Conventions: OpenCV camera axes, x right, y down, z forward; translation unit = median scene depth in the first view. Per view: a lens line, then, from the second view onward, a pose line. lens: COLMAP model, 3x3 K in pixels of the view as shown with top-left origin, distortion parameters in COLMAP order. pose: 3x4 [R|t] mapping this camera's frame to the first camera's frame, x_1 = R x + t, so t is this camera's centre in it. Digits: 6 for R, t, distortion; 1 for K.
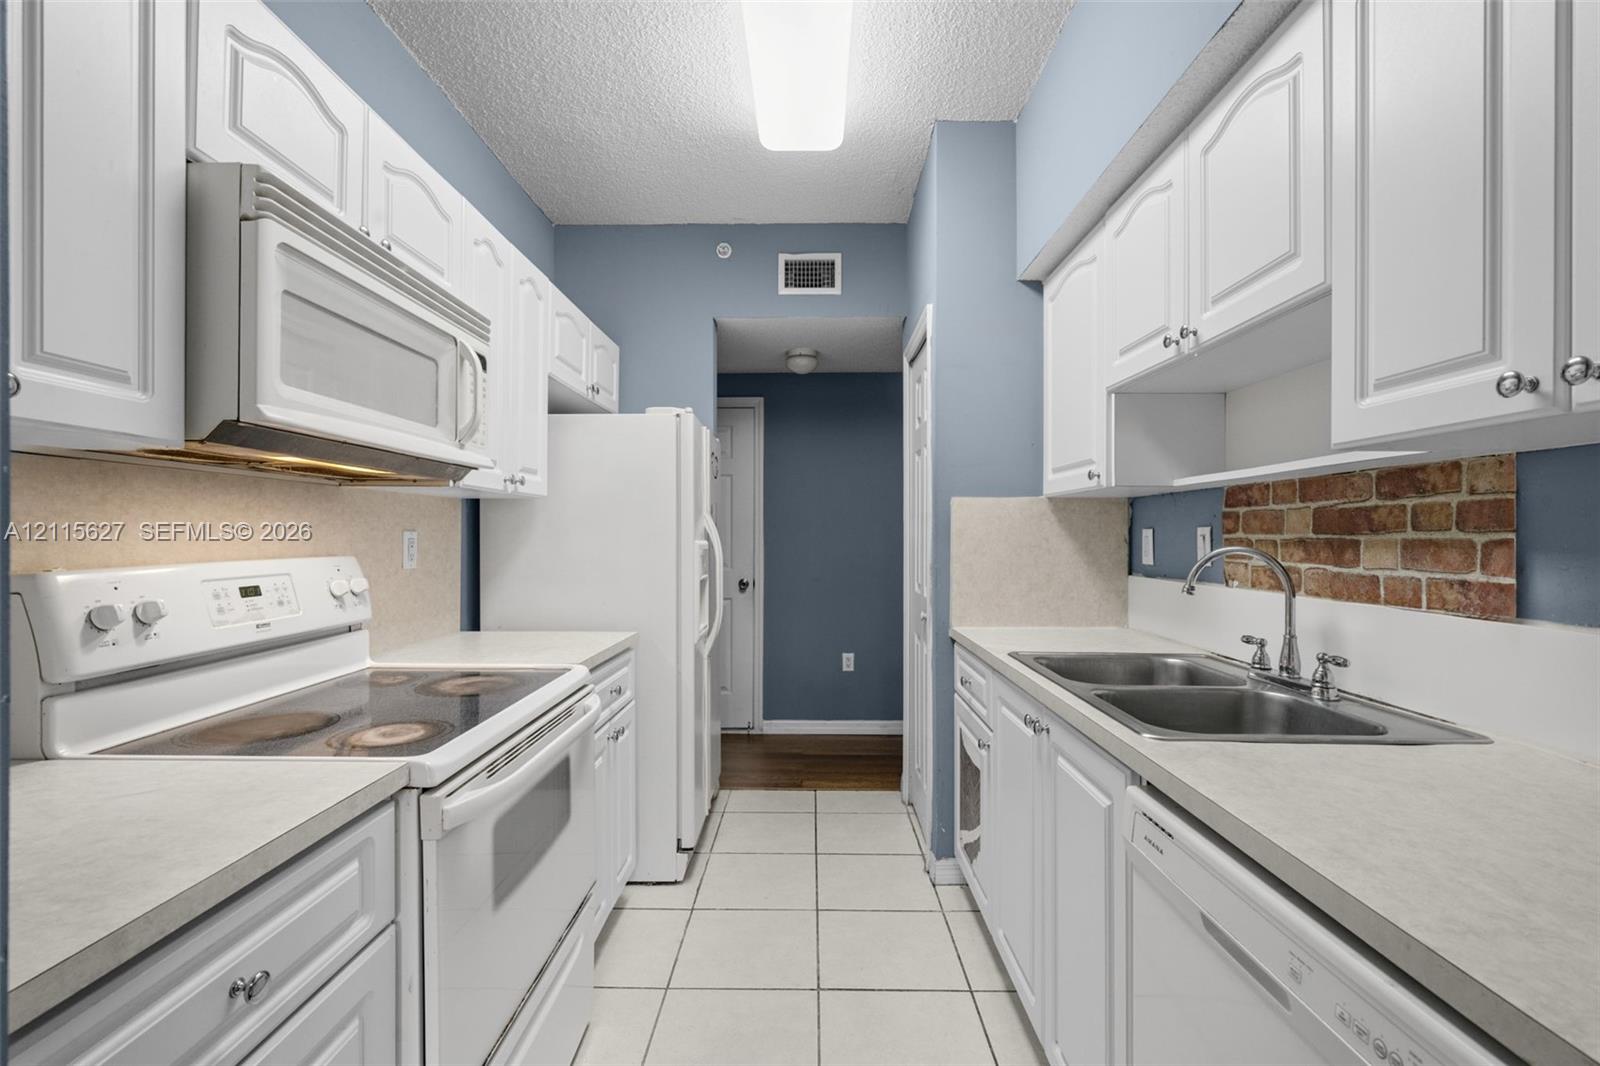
lens RADIAL K [[722.3, 0, 795.1], [0, 722.3, 536.9], [0, 0, 1]] dist [0.004590, -0.000334]
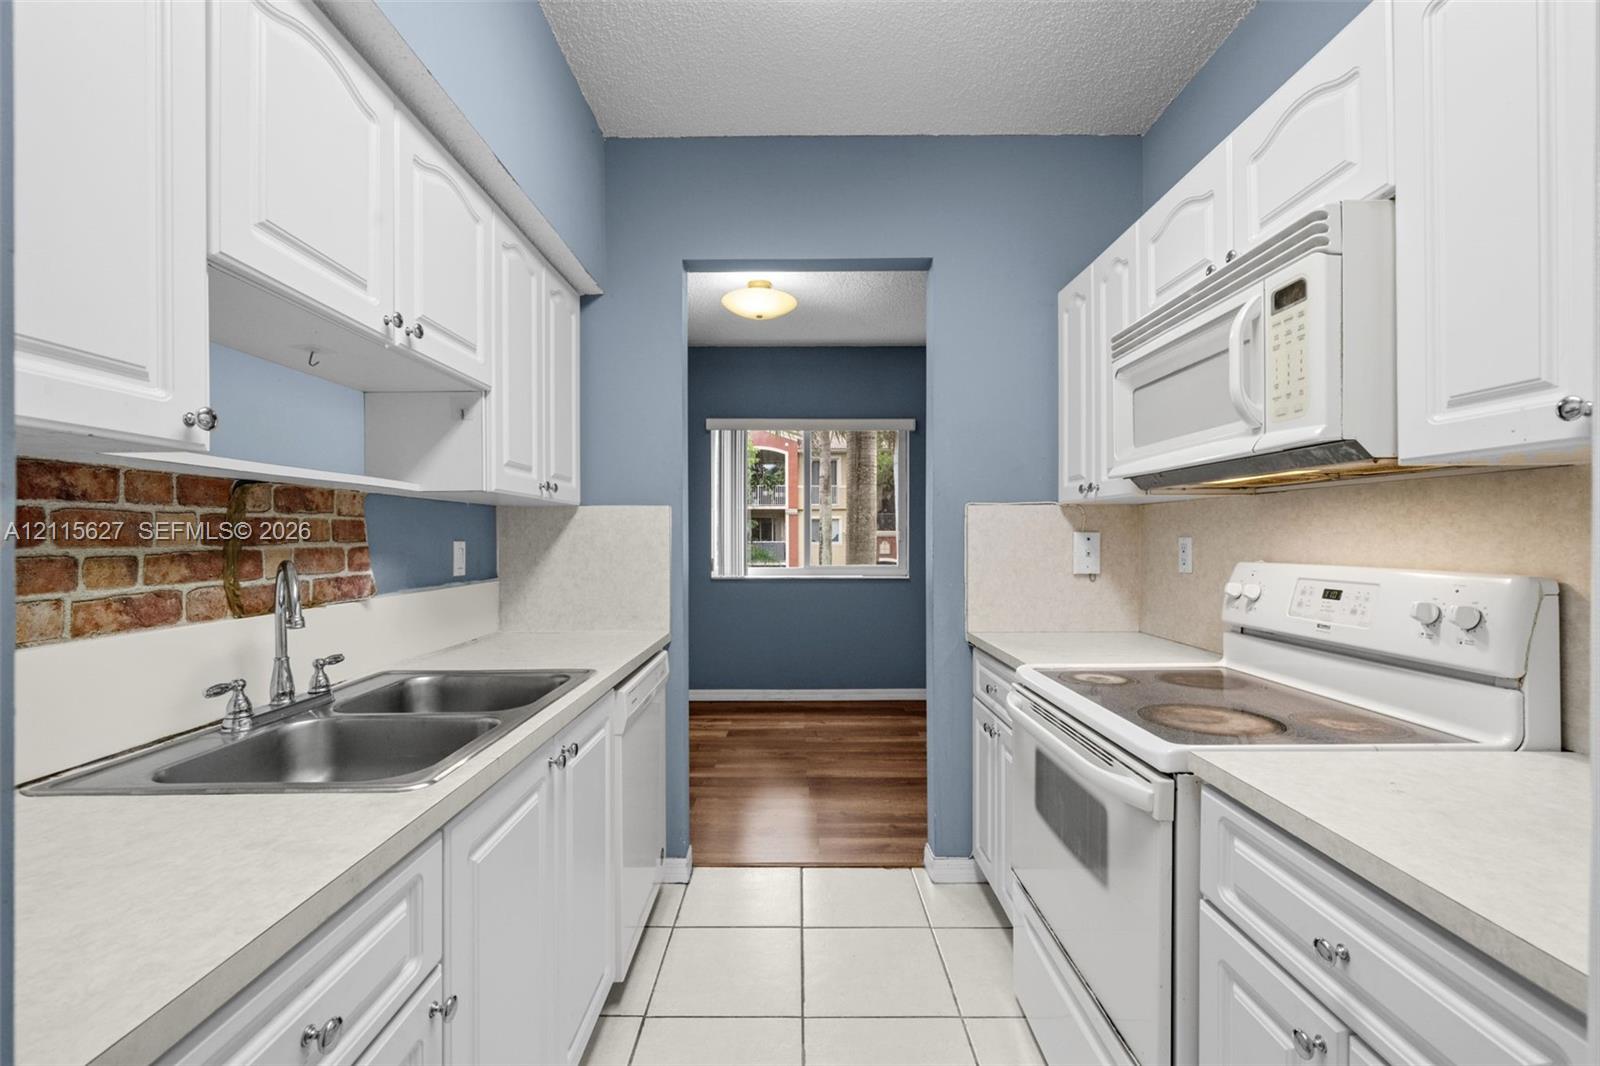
lens RADIAL K [[722.3, 0, 801.4], [0, 722.3, 536.7], [0, 0, 1]] dist [0.004590, -0.000334]
pose [[-0.999635, 0.003017, -0.026844, 0.057084], [0.002907, 0.999987, 0.004145, -0.015084], [0.026856, 0.004066, -0.999631, 1.783632]]
